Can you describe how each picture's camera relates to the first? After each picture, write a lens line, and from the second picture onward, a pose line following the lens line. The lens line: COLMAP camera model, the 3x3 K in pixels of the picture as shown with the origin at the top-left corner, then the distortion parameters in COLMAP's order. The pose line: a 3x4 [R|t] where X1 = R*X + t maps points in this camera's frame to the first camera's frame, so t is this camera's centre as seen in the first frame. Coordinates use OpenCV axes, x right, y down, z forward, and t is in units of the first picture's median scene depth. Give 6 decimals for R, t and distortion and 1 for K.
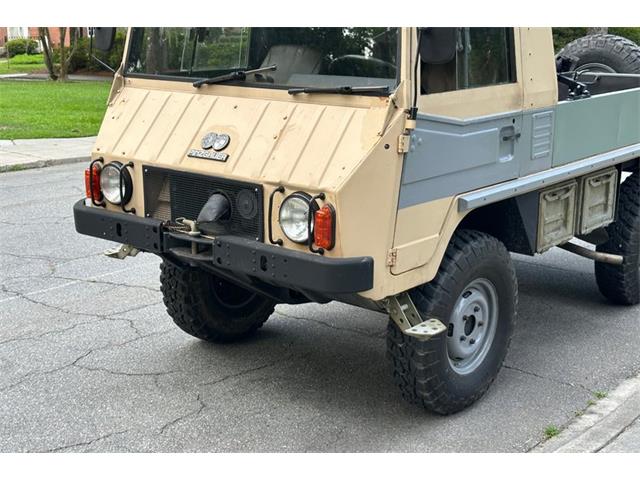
lens RADIAL K [[921.2, 0, 307.1], [0, 921.2, 230.6], [0, 0, 1]] dist [0.110653, -0.039486]
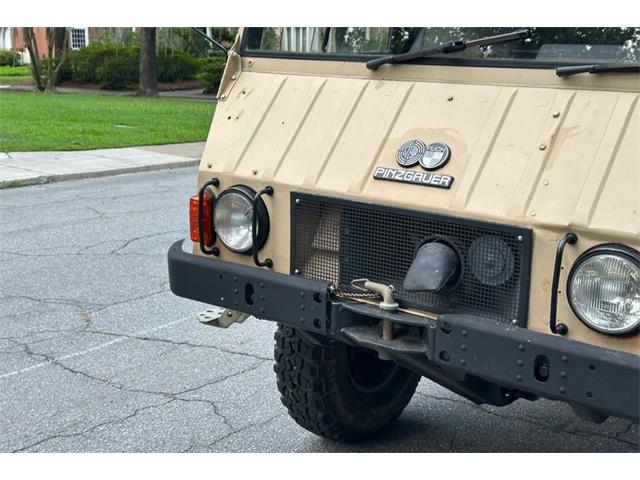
lens RADIAL K [[903.9, 0, 320.0], [0, 903.9, 240.0], [0, 0, 1]] dist [0.114647, -0.048833]
pose [[0.999208, 0.006013, 0.039331, -0.177340], [-0.005782, 0.999965, -0.005977, -0.033898], [-0.039365, 0.005745, 0.999208, 0.377982]]
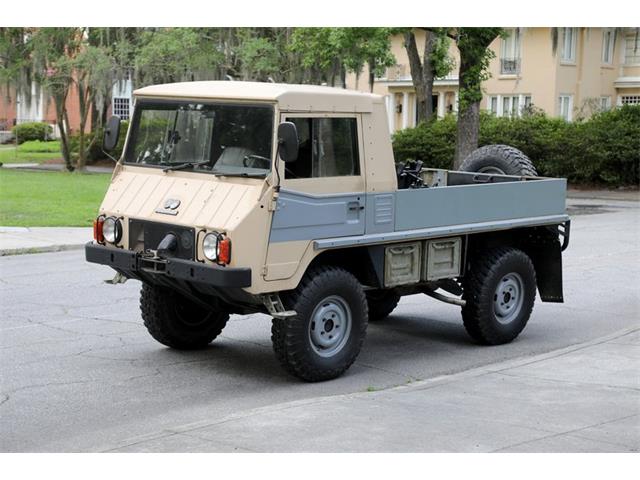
lens RADIAL K [[1212.9, 0, 320.0], [0, 1212.9, 240.0], [0, 0, 1]] dist [0.197200, 0.039782]
pose [[0.997826, 0.031477, -0.057902, 0.277138], [-0.037767, 0.993106, -0.110966, 0.188553], [0.054010, 0.112911, 0.992136, -1.081780]]
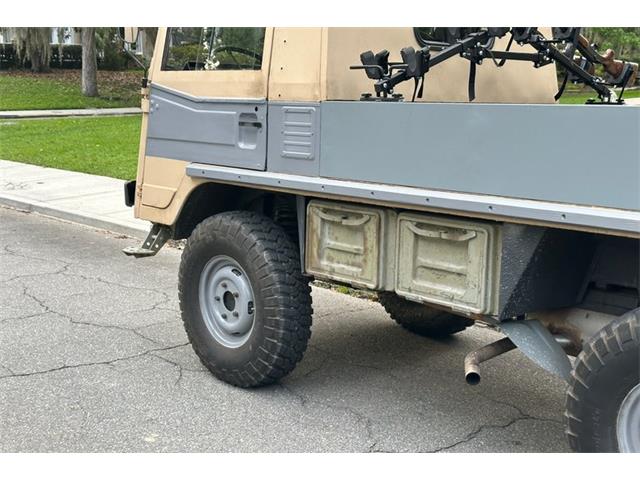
lens RADIAL K [[903.9, 0, 320.0], [0, 903.9, 240.0], [0, 0, 1]] dist [0.114647, -0.048833]
pose [[-0.130623, 0.146892, -0.980490, 1.159102], [-0.249042, 0.952392, 0.175860, -0.169423], [0.959644, 0.267155, -0.087822, 1.173686]]
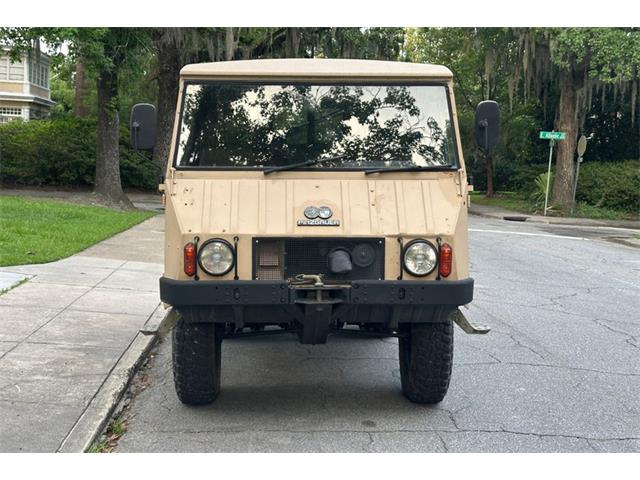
lens RADIAL K [[921.2, 0, 307.1], [0, 921.2, 230.6], [0, 0, 1]] dist [0.110653, -0.039486]
pose [[0.741881, -0.055279, 0.668249, -0.905148], [0.152860, 0.984297, -0.088280, 0.036935], [-0.652875, 0.167642, 0.738682, 0.059564]]
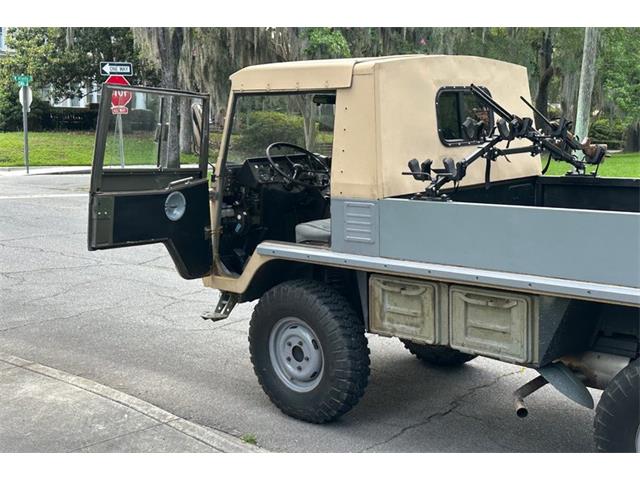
lens RADIAL K [[880.6, 0, 320.0], [0, 880.6, 240.0], [0, 0, 1]] dist [0.110963, -0.004290]
pose [[-0.044287, 0.147585, -0.988057, 1.369836], [-0.205623, 0.966505, 0.153582, -0.246811], [0.977629, 0.209969, -0.012457, 1.015391]]
